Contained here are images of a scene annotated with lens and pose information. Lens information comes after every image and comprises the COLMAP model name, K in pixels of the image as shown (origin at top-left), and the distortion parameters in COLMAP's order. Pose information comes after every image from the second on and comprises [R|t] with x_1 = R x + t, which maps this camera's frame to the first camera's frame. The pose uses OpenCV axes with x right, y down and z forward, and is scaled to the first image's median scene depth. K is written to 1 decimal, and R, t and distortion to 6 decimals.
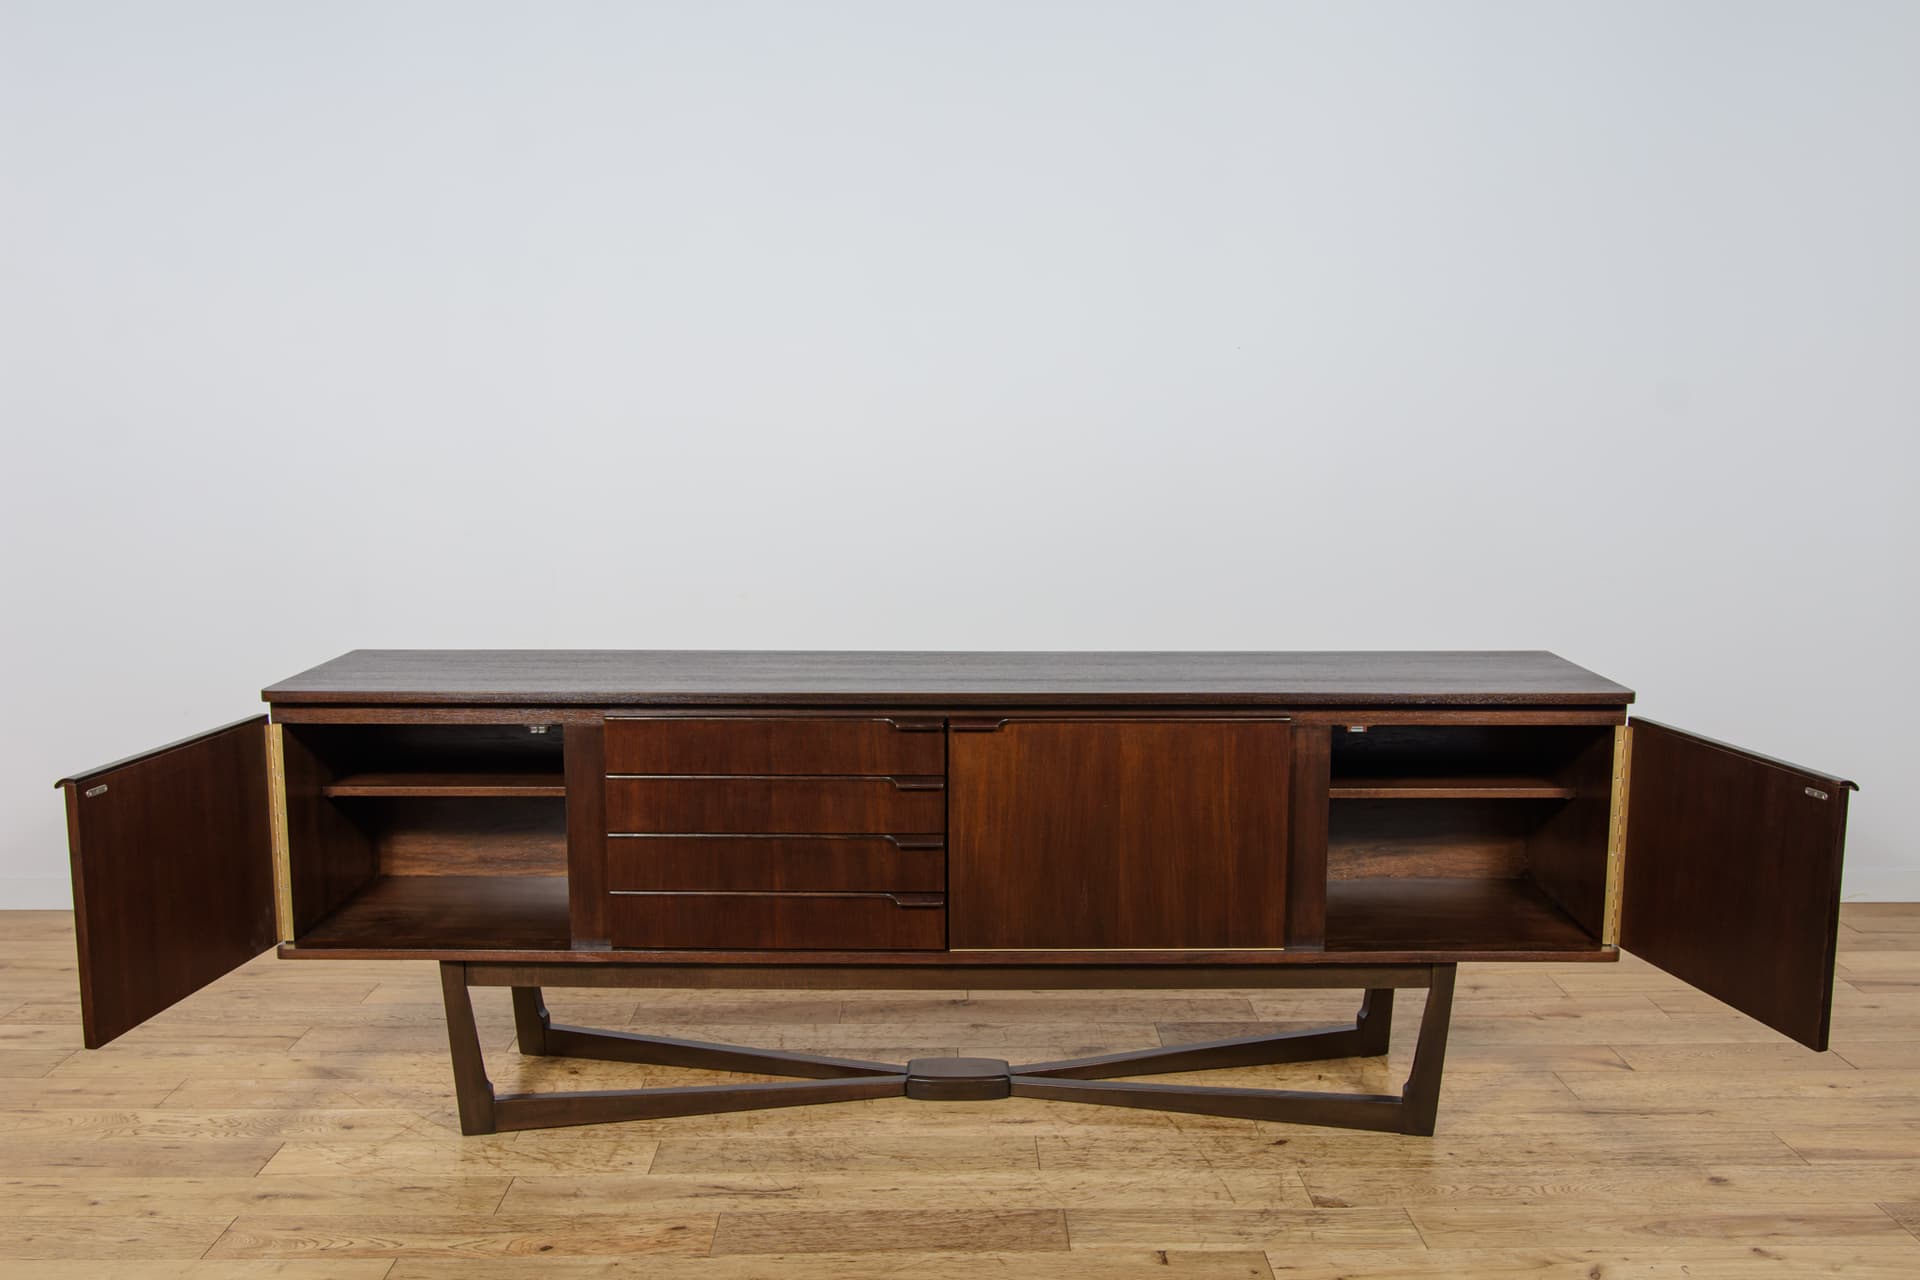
lens RADIAL K [[1734.2, 0, 968.4], [0, 1734.2, 652.0], [0, 0, 1]] dist [-0.048332, 0.071089]
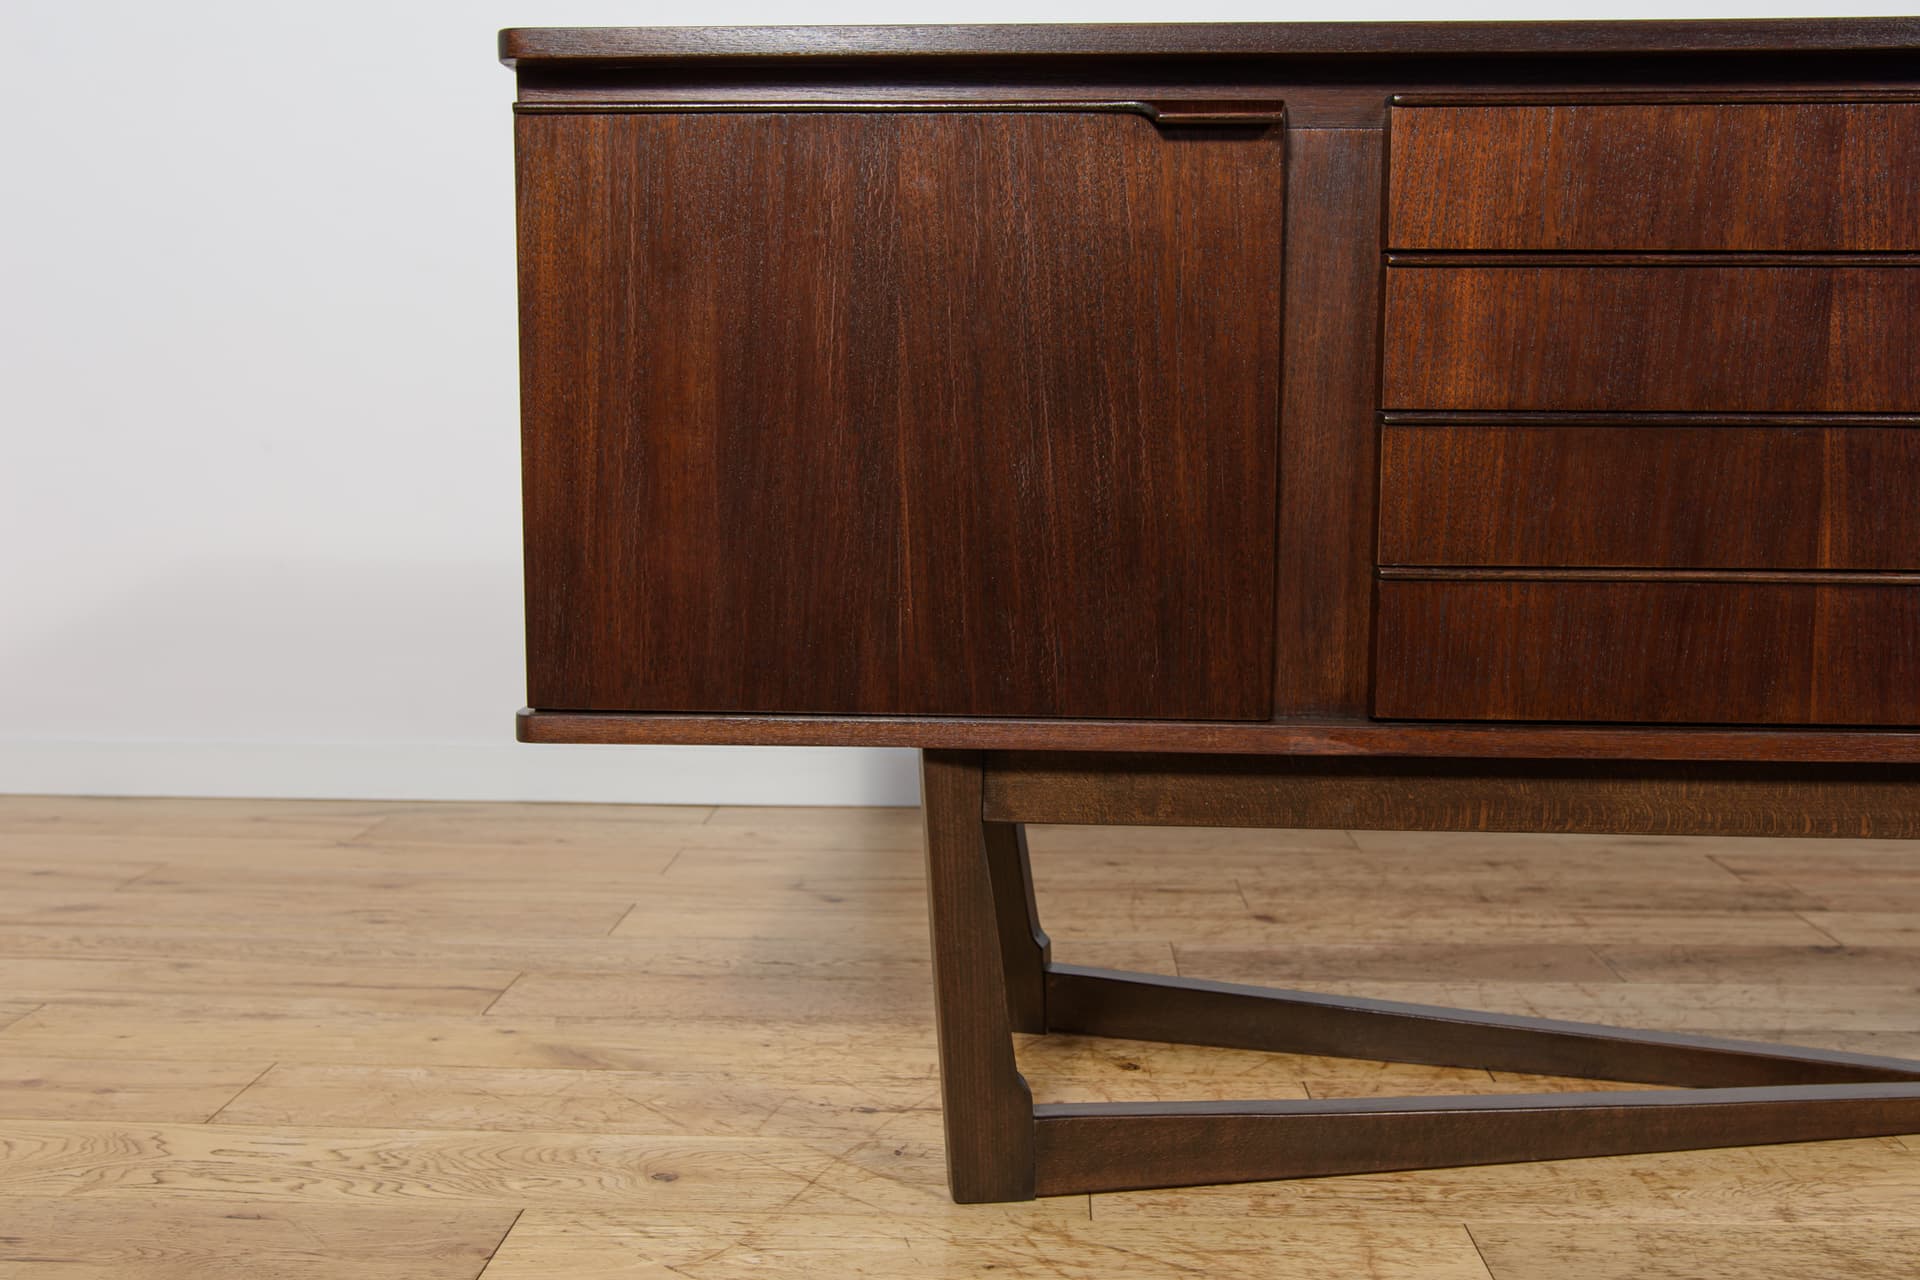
lens RADIAL K [[1903.3, 0, 974.2], [0, 1903.3, 650.0], [0, 0, 1]] dist [-0.044626, 0.103754]
pose [[0.998431, 0.008165, -0.055402, -0.275989], [-0.009272, 0.999762, -0.019763, 0.166645], [0.055228, 0.020246, 0.998269, 0.578029]]
